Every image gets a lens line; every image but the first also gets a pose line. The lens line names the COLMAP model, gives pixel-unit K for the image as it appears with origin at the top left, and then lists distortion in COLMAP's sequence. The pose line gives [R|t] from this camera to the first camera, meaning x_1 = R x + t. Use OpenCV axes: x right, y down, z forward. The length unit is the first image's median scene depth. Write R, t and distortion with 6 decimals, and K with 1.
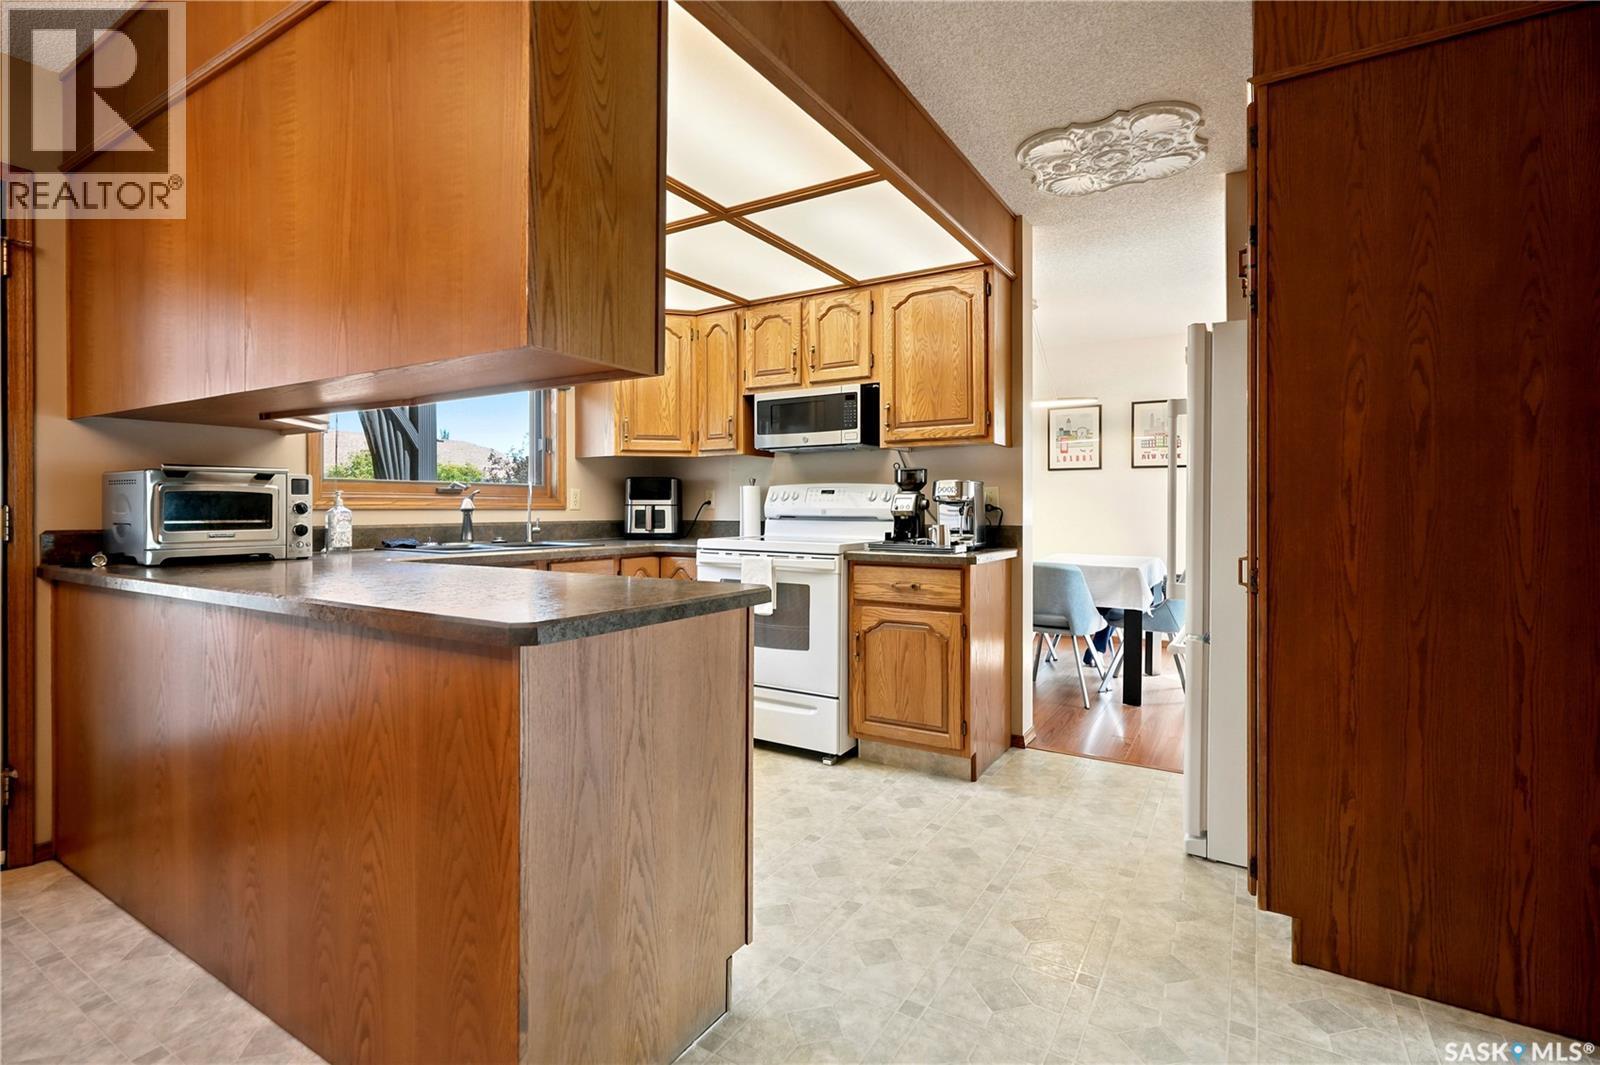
lens RADIAL K [[743.8, 0, 800.1], [0, 743.8, 500.3], [0, 0, 1]] dist [-0.000198, 0.000665]
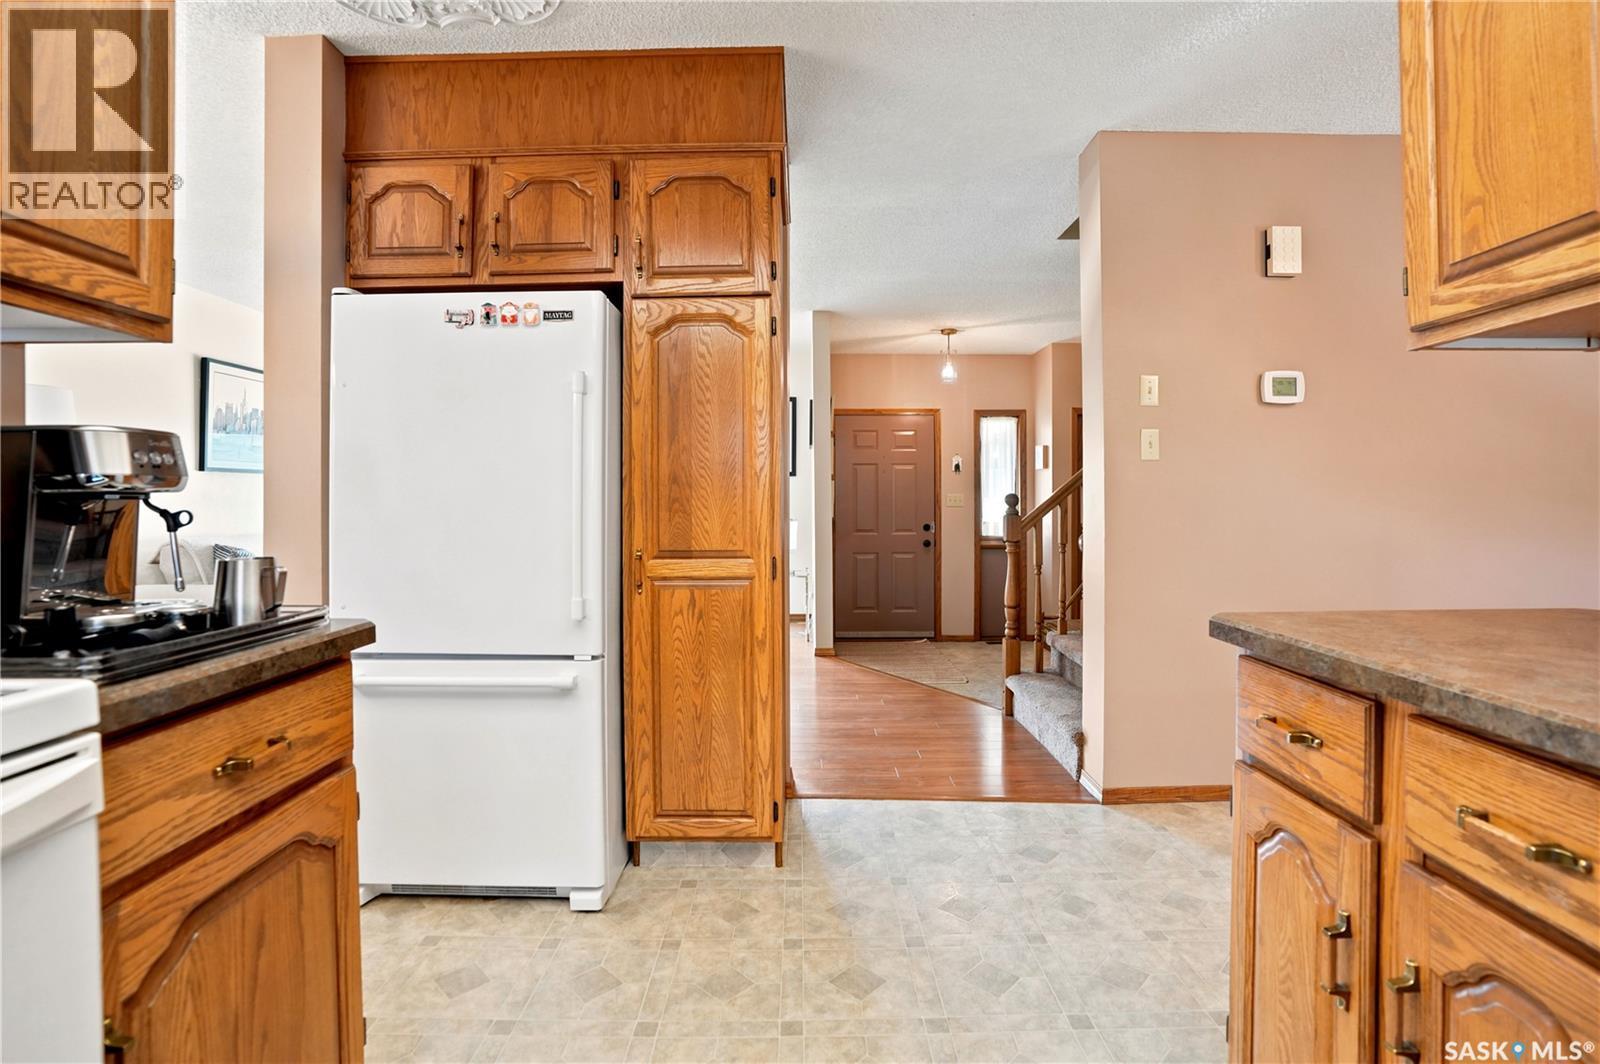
lens RADIAL K [[742.3, 0, 803.0], [0, 742.3, 509.7], [0, 0, 1]] dist [-0.003166, -0.000318]
pose [[-0.510641, -0.008174, 0.859755, -0.210999], [-0.007753, 0.999958, 0.004902, 0.004341], [-0.859759, -0.004162, -0.510683, 0.787720]]
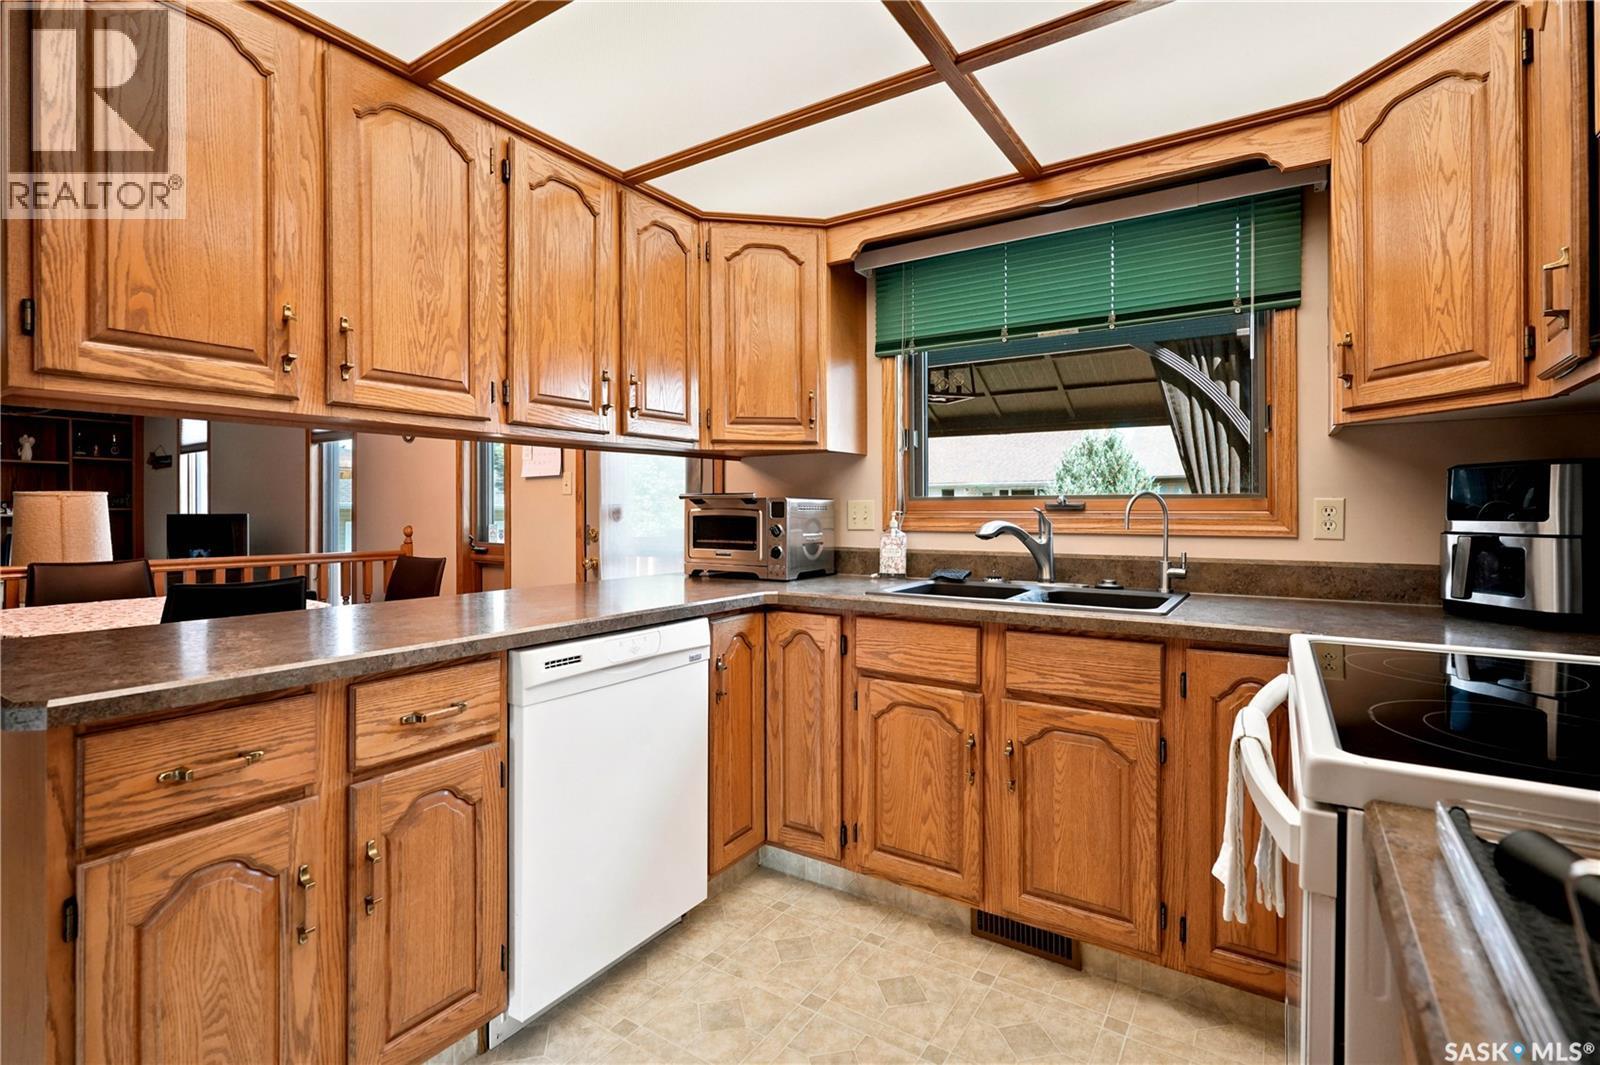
lens RADIAL K [[742.3, 0, 803.0], [0, 742.3, 510.2], [0, 0, 1]] dist [-0.003166, -0.000318]
pose [[-0.029832, -0.002334, -0.999552, 0.226523], [0.010898, 0.999937, -0.002660, -0.010193], [0.999496, -0.010972, -0.029804, 0.727338]]
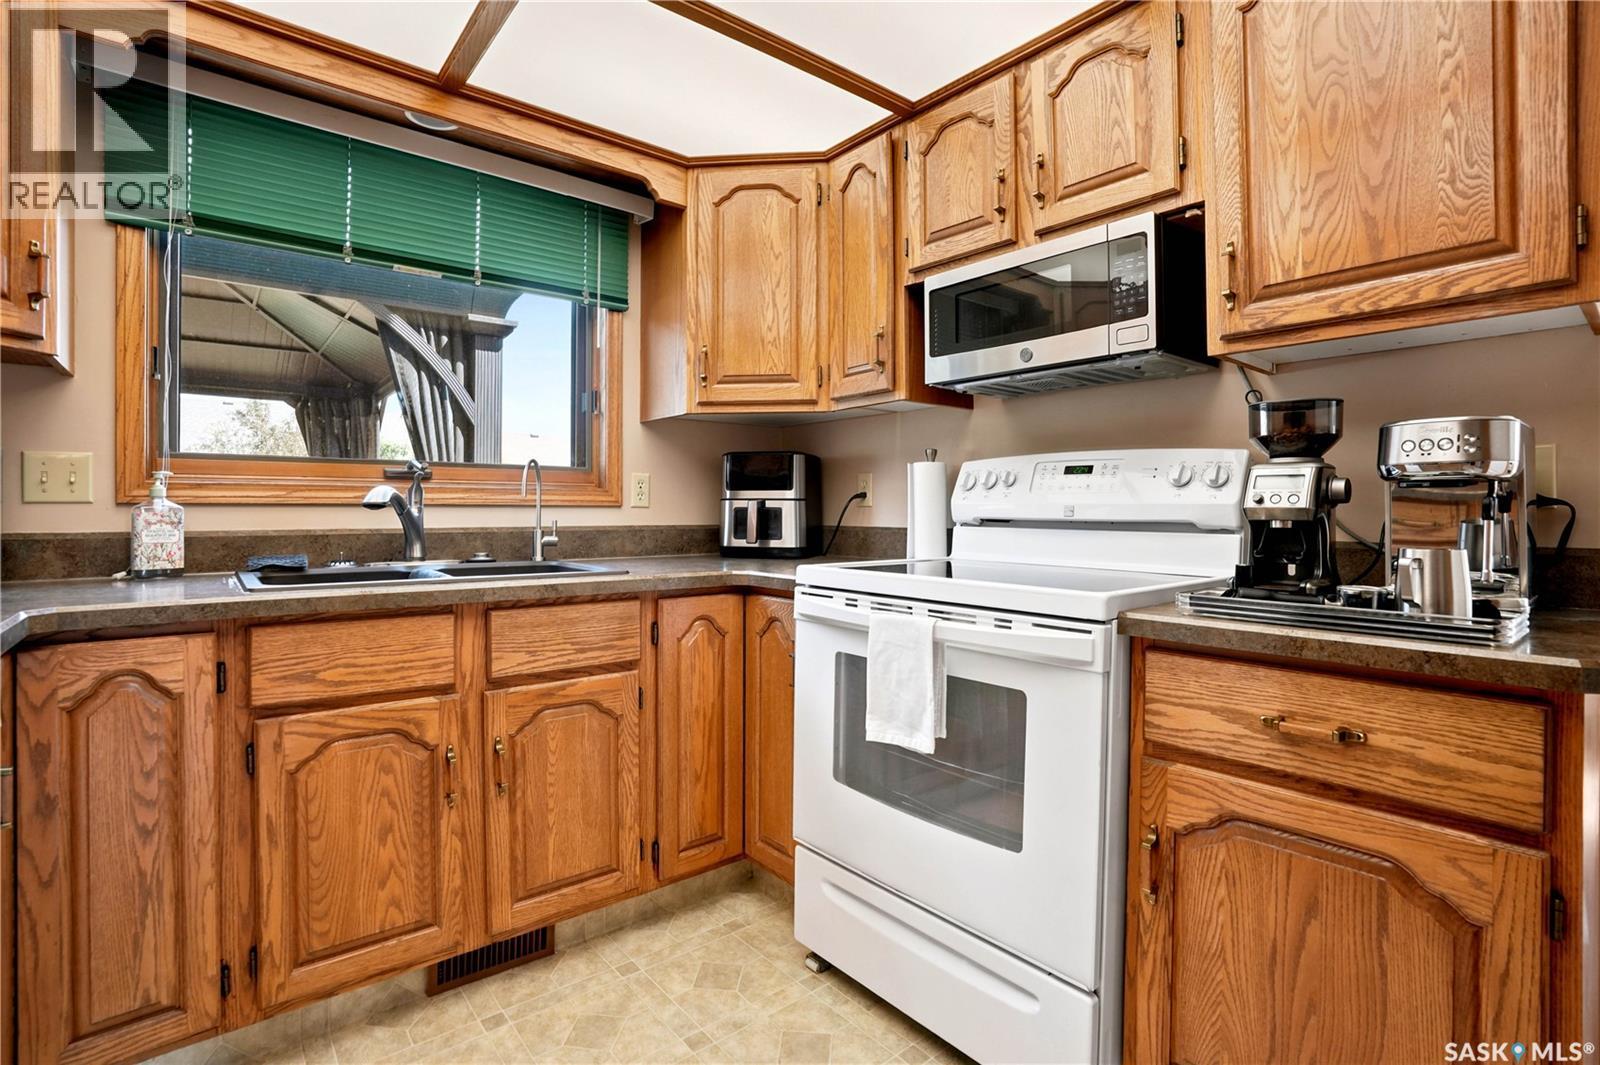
lens RADIAL K [[763.0, 0, 790.4], [0, 763.0, 505.1], [0, 0, 1]] dist [-0.074199, 0.034474]
pose [[0.943166, -0.001012, -0.332320, 0.024590], [0.002550, 0.999988, 0.004193, 0.009629], [0.332311, -0.004802, 0.943157, 0.495946]]
